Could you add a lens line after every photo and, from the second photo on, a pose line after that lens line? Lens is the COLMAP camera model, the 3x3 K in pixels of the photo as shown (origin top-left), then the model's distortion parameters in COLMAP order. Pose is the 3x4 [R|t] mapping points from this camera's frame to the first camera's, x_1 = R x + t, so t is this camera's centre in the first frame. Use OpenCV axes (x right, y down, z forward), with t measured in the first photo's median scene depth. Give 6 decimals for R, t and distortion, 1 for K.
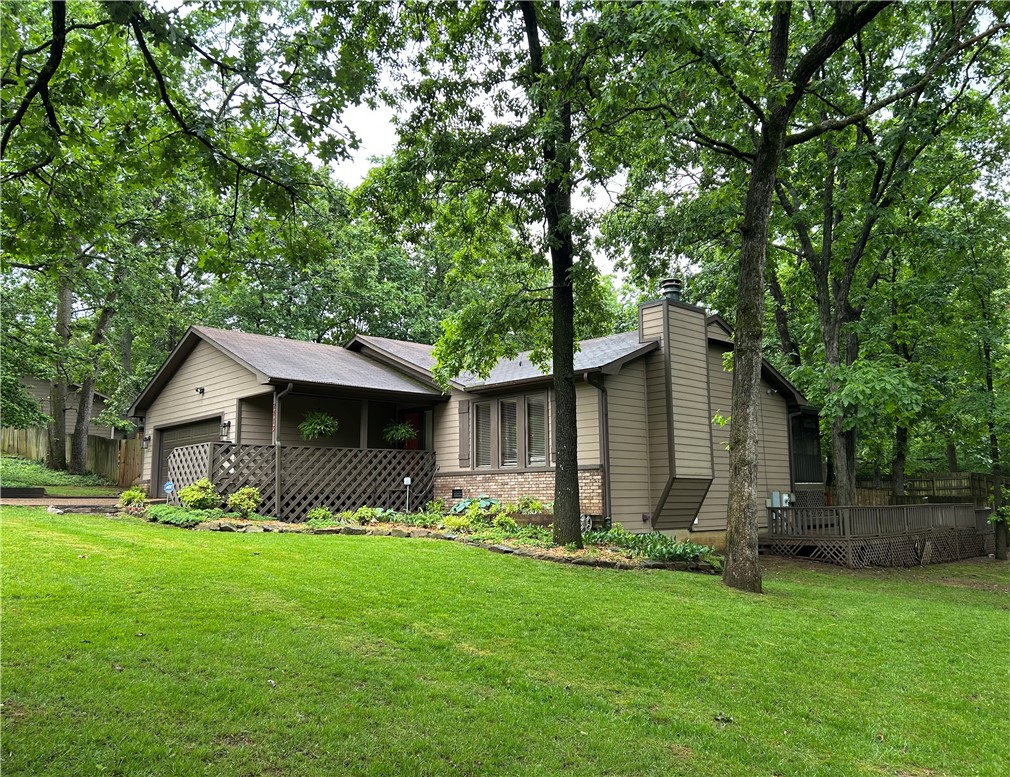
lens RADIAL K [[778.0, 0, 513.0], [0, 778.0, 385.3], [0, 0, 1]] dist [0.064245, -0.054182]
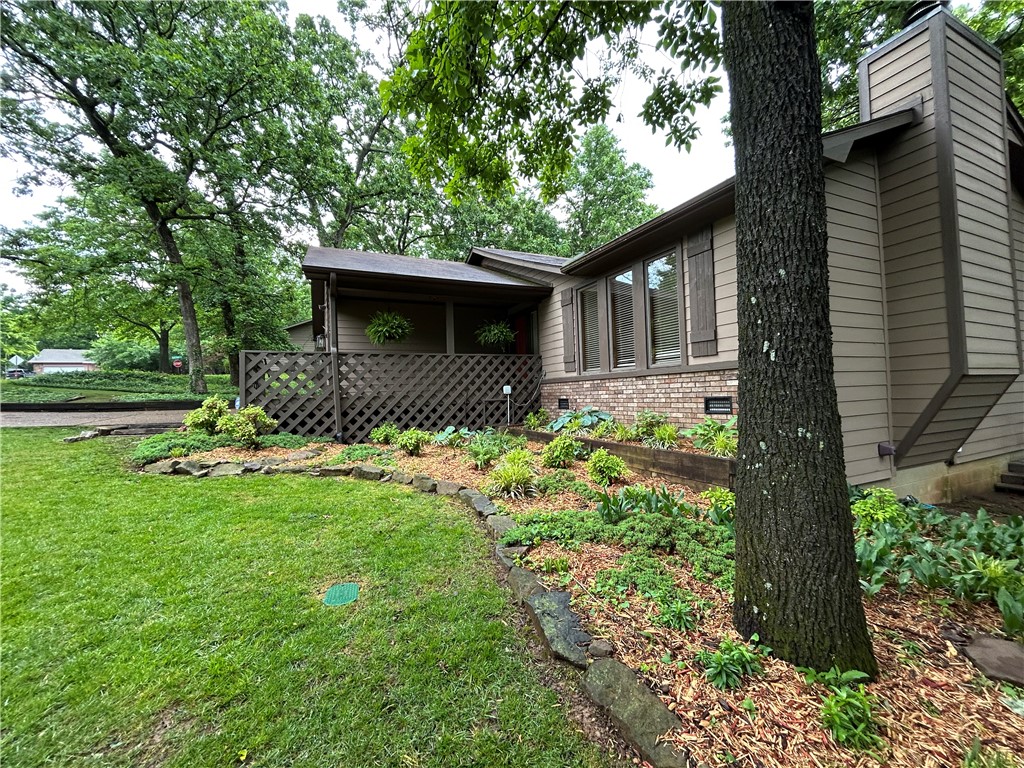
lens RADIAL K [[410.4, 0, 511.8], [0, 410.4, 382.0], [0, 0, 1]] dist [-0.001074, -0.000581]
pose [[0.947682, -0.027917, -0.317994, 0.016034], [0.065306, 0.992055, 0.107530, 0.067568], [0.312466, -0.122671, 0.941975, 0.590601]]
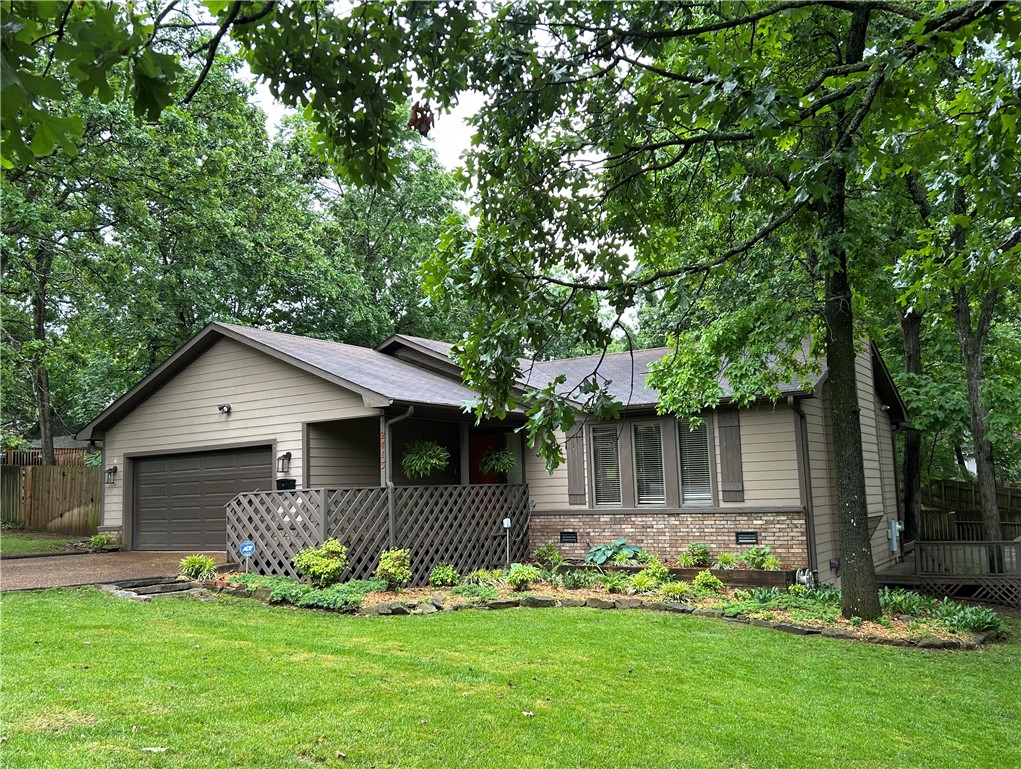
lens RADIAL K [[877.4, 0, 511.1], [0, 877.4, 389.3], [0, 0, 1]] dist [0.059510, -0.067847]
pose [[0.973457, 0.003704, 0.228838, -0.349969], [-0.009314, 0.999682, 0.023441, -0.036694], [-0.228679, -0.024950, 0.973182, 0.130939]]
